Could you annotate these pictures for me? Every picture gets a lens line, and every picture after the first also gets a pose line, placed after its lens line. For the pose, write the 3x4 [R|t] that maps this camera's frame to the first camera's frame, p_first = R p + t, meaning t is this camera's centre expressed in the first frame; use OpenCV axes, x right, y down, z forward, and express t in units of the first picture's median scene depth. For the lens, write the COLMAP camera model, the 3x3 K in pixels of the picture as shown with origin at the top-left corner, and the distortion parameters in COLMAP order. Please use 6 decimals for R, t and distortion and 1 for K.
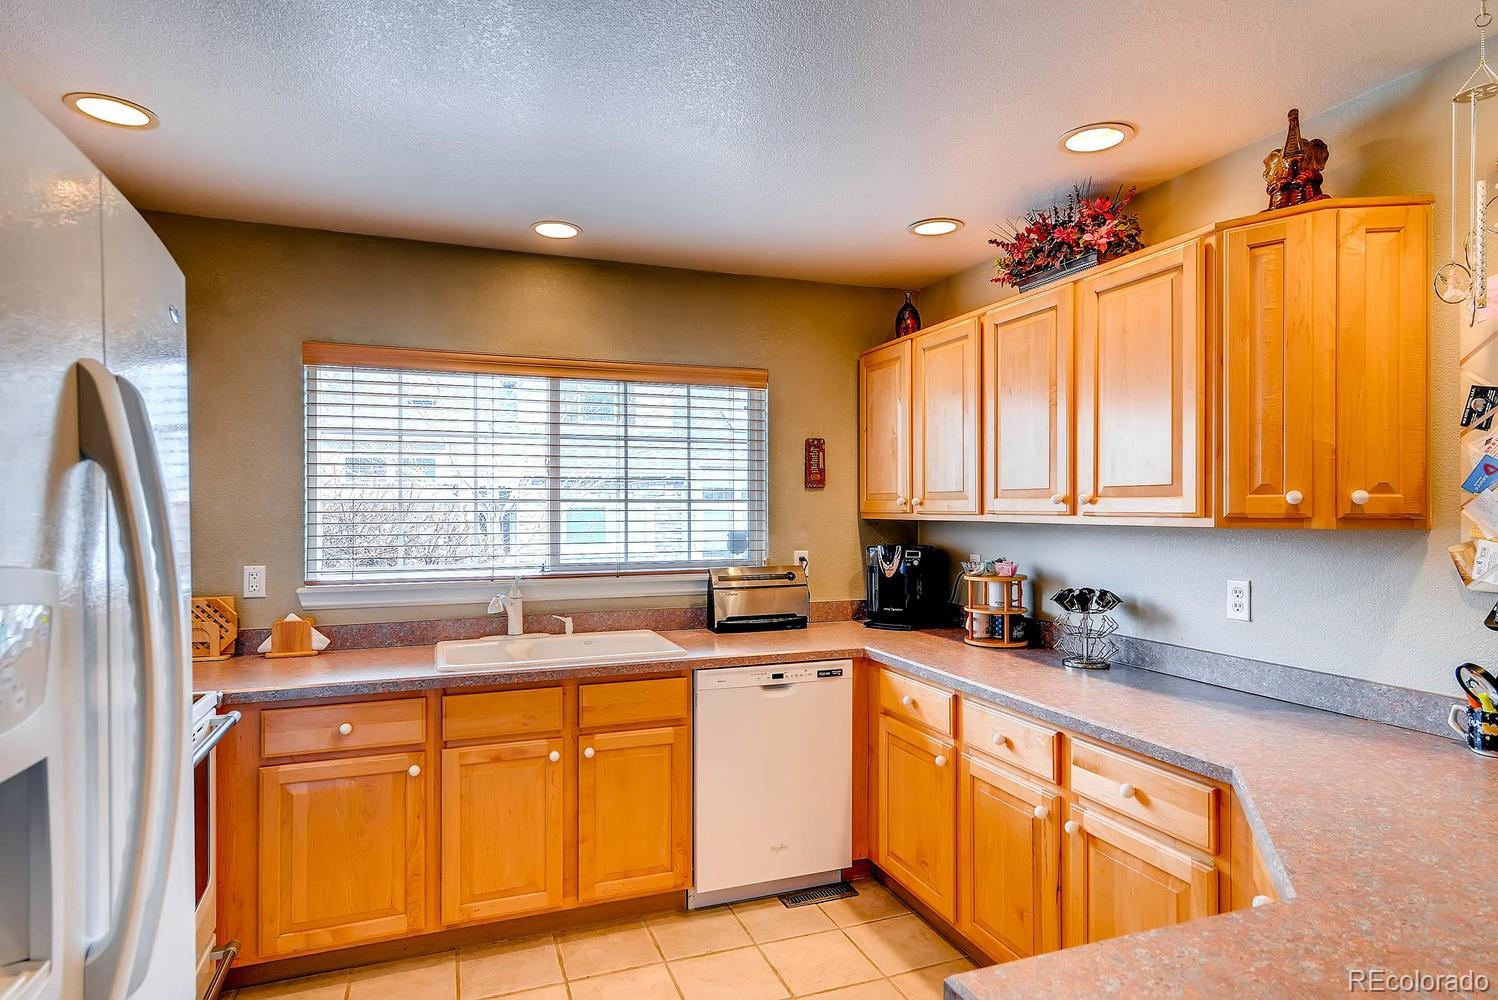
lens RADIAL K [[752.3, 0, 750.9], [0, 752.3, 509.4], [0, 0, 1]] dist [0.001461, 0.000296]
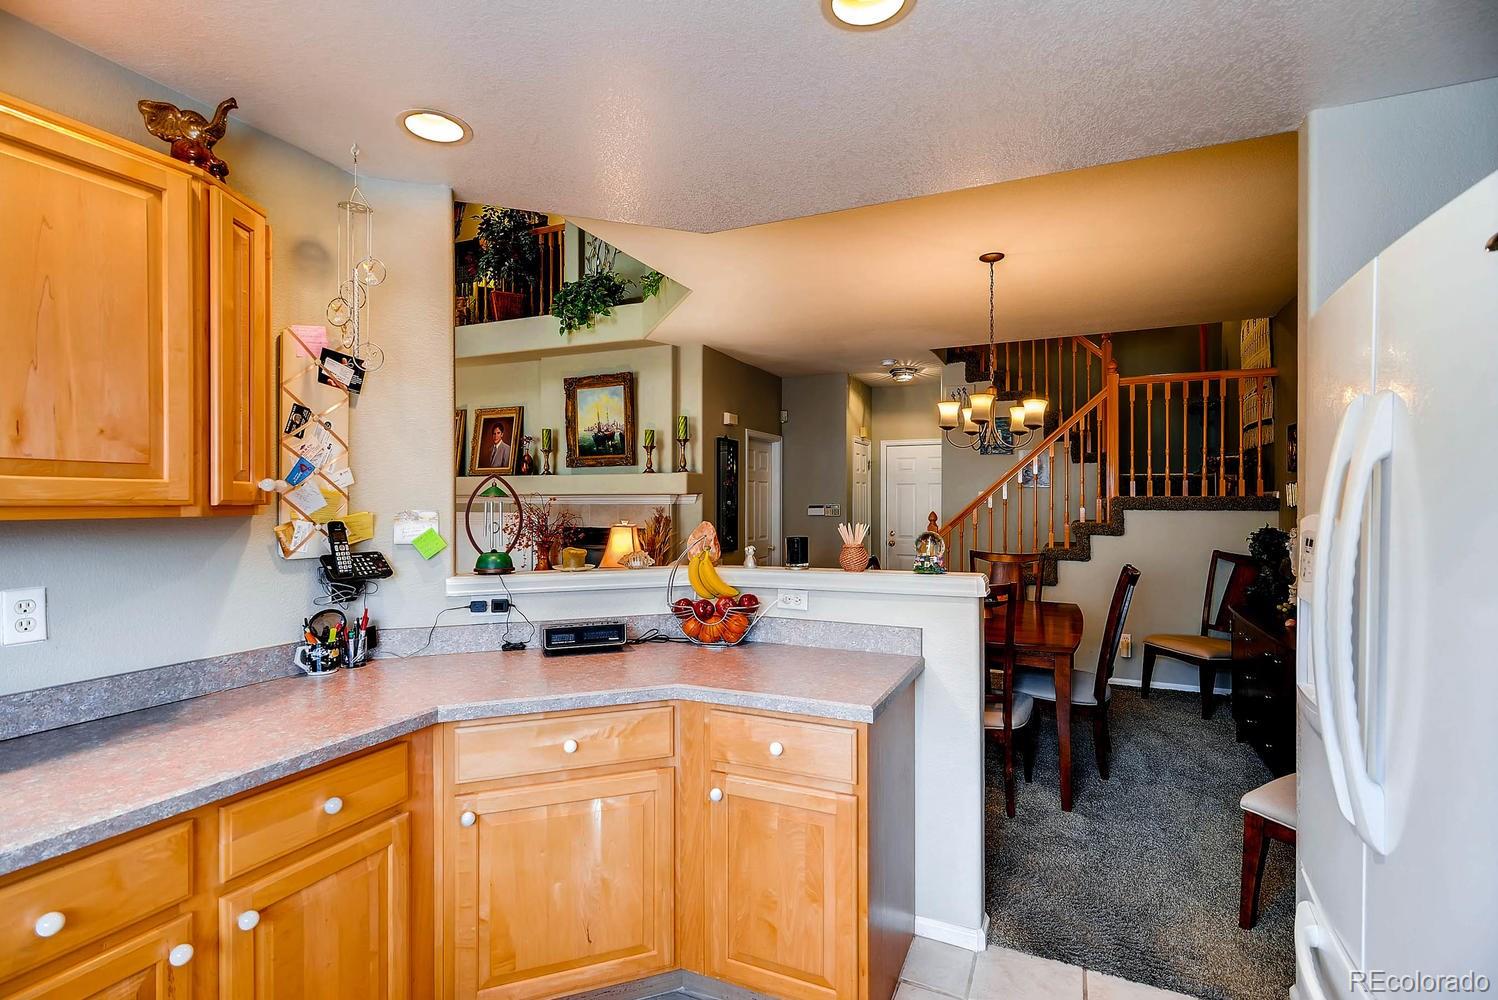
lens RADIAL K [[703.9, 0, 749.0], [0, 703.9, 500.0], [0, 0, 1]] dist [0.001789, 0.000265]
pose [[-0.693366, 0.002161, 0.720582, -0.479019], [-0.000609, 0.999993, -0.003585, 0.008370], [-0.720585, -0.002925, -0.693360, 1.274907]]
